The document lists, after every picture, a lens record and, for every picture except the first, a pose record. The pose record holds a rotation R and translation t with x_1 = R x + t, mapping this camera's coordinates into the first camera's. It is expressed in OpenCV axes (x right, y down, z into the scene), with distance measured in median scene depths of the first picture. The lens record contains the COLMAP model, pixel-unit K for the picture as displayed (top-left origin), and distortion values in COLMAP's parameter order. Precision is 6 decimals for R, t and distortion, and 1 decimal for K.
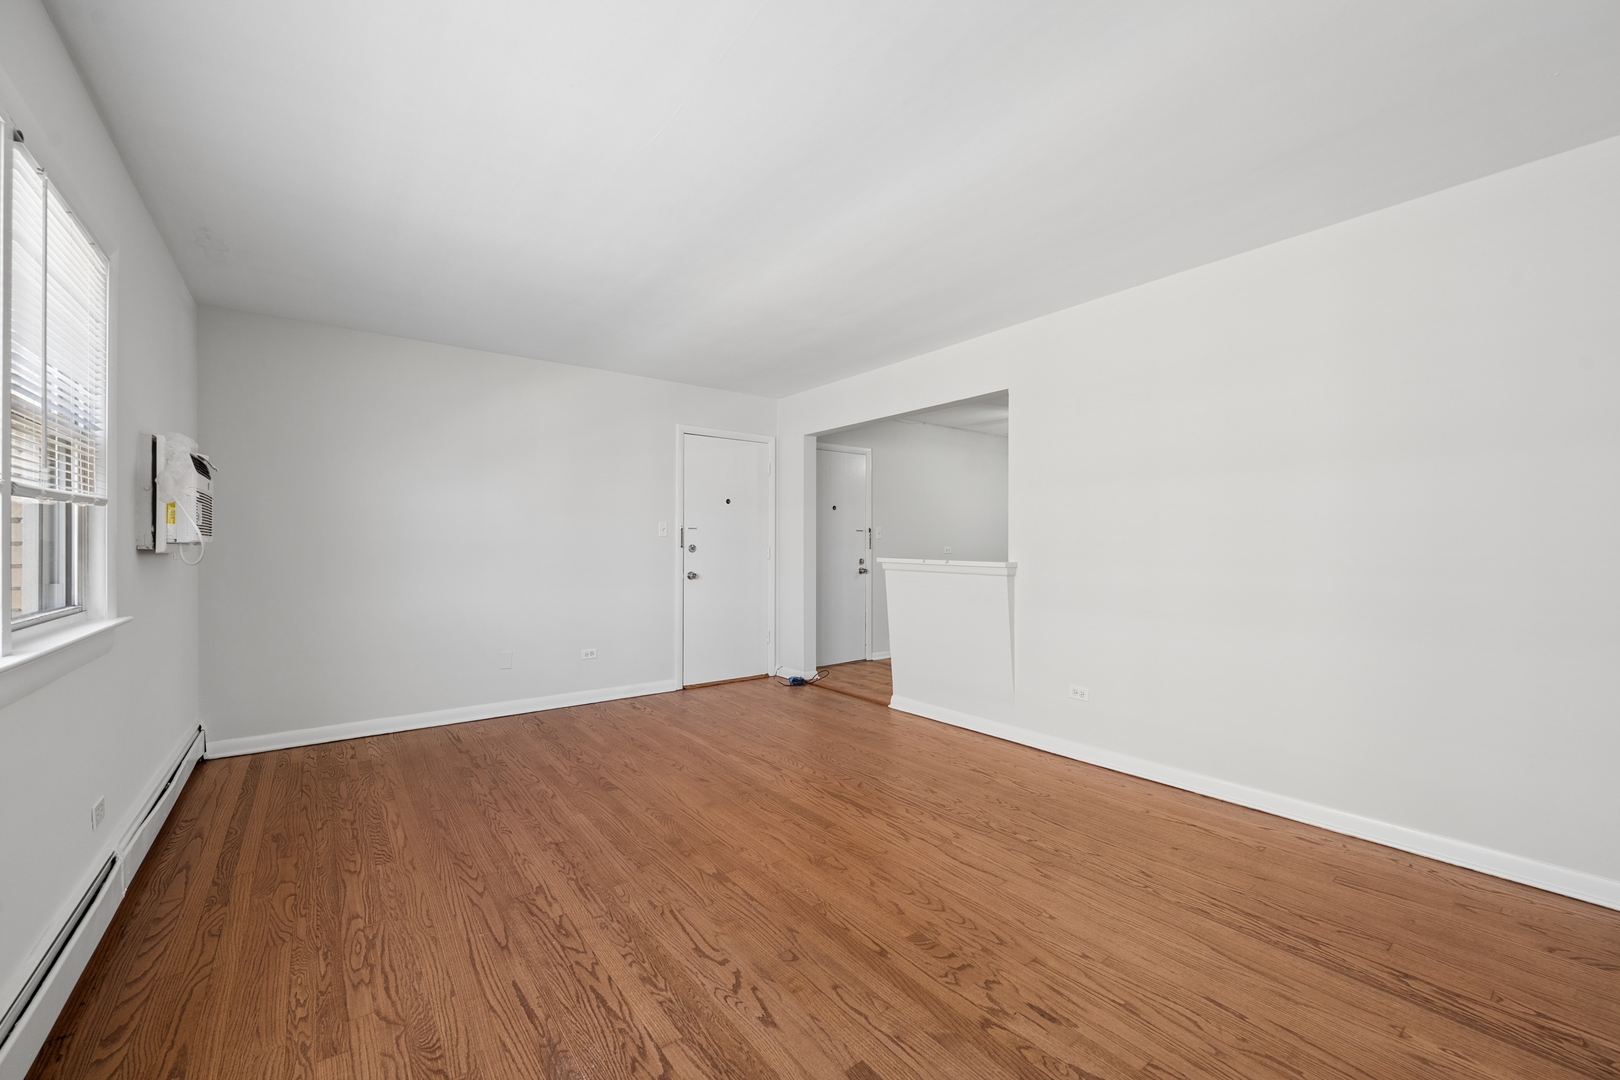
lens RADIAL K [[649.1, 0, 806.6], [0, 649.1, 550.3], [0, 0, 1]] dist [-0.007862, 0.000495]
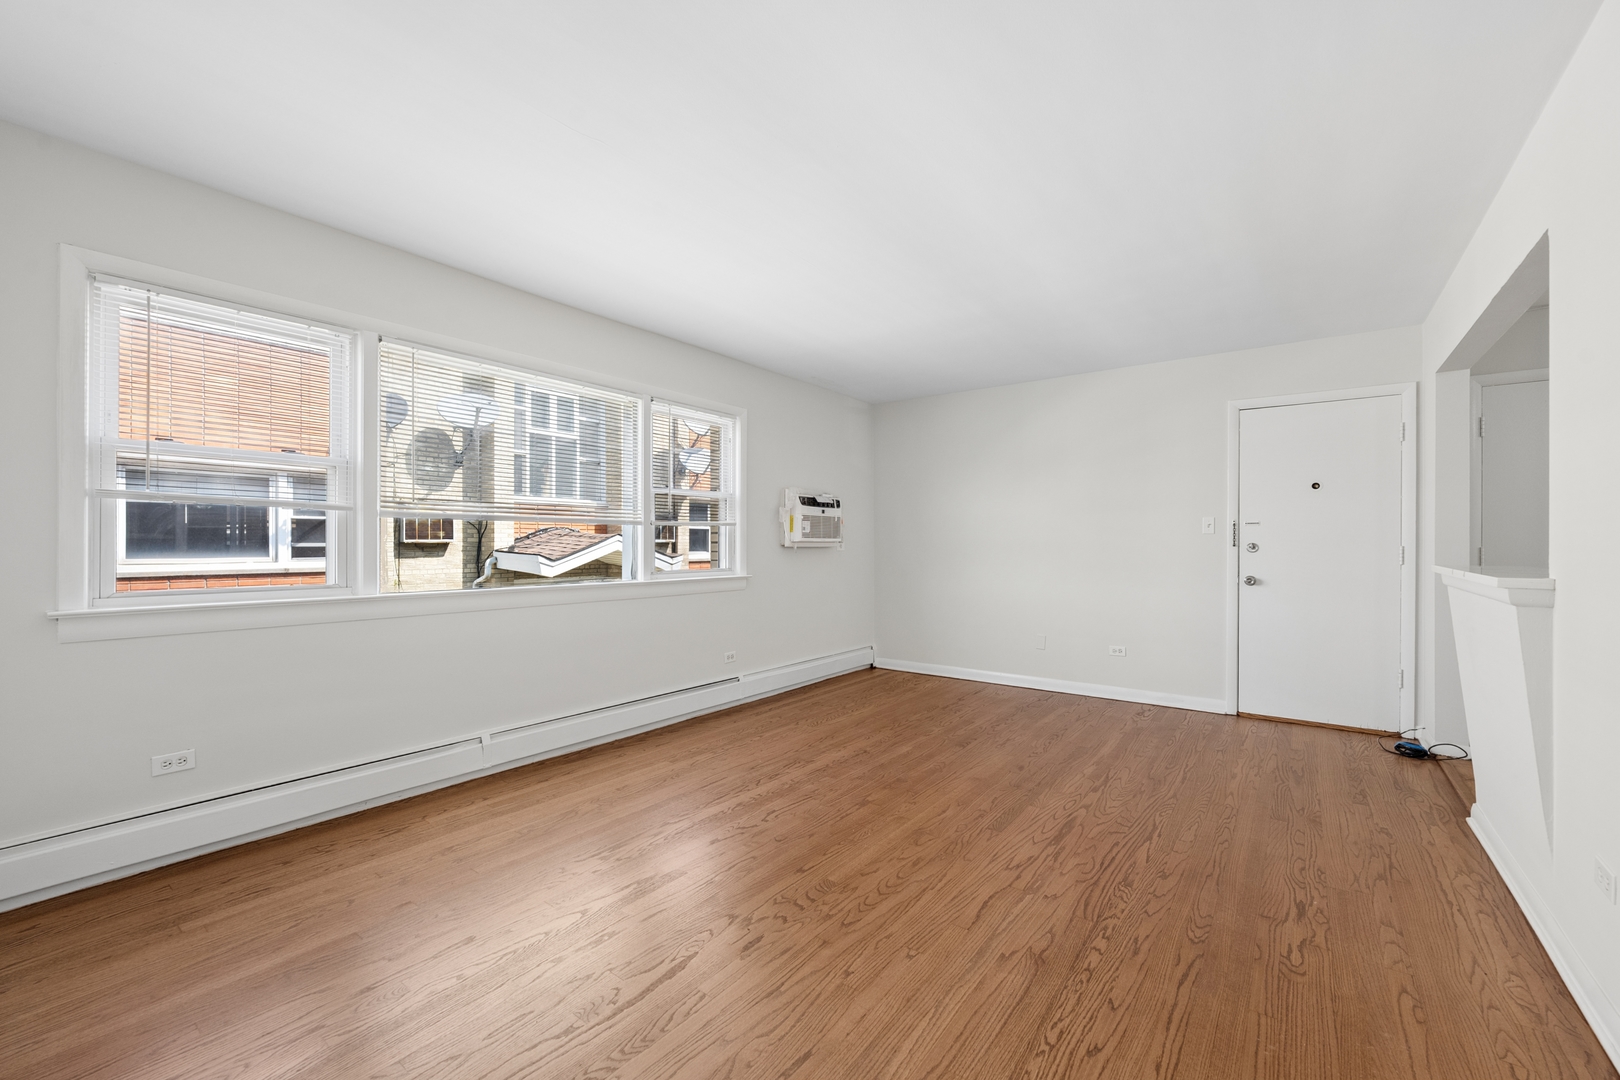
lens RADIAL K [[649.1, 0, 806.6], [0, 649.1, 550.3], [0, 0, 1]] dist [-0.007862, 0.000495]
pose [[0.265631, 0.011187, -0.964010, 0.821766], [-0.009232, 0.999916, 0.009059, -0.003440], [0.964031, 0.006493, 0.265712, 0.422088]]
